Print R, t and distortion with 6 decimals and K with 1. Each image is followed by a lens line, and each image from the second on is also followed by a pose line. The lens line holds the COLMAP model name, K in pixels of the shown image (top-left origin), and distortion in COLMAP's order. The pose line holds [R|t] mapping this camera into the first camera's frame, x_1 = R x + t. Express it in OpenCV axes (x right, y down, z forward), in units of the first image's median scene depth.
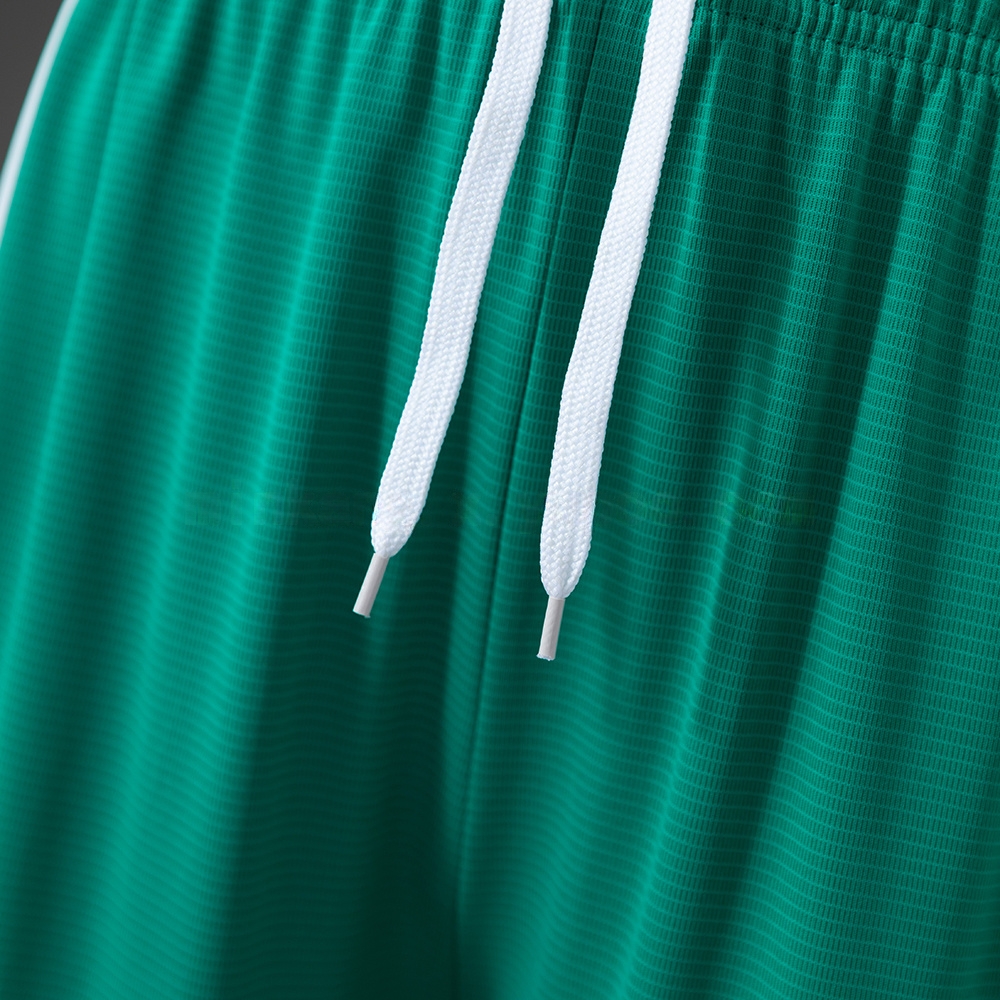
lens RADIAL K [[2113.8, 0, 500.4], [0, 2113.8, 499.4], [0, 0, 1]] dist [-0.028727, 0.000000]
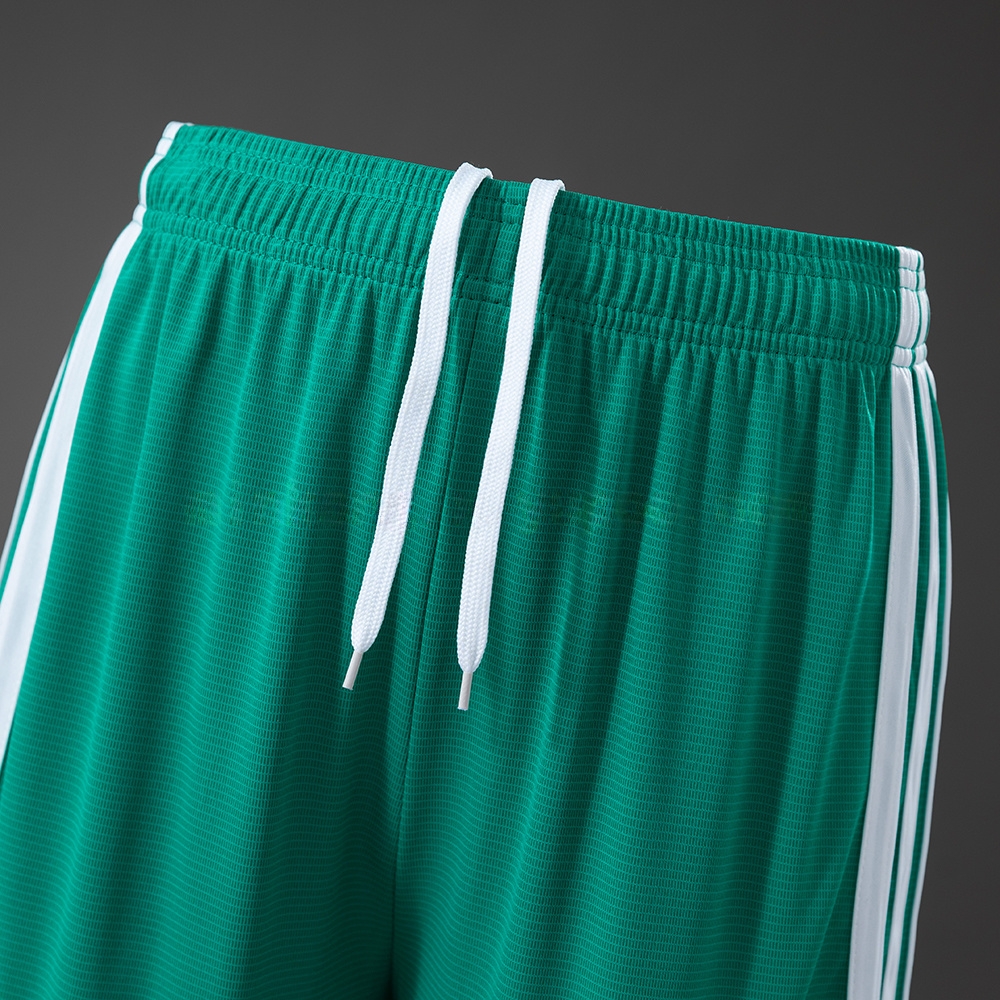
lens RADIAL K [[1813.6, 0, 499.9], [0, 1813.6, 500.7], [0, 0, 1]] dist [-0.000294, 0.000000]
pose [[0.991453, -0.044867, 0.122509, -0.115001], [0.046220, 0.998897, -0.008222, -0.073966], [-0.122005, 0.013814, 0.992433, -0.409744]]
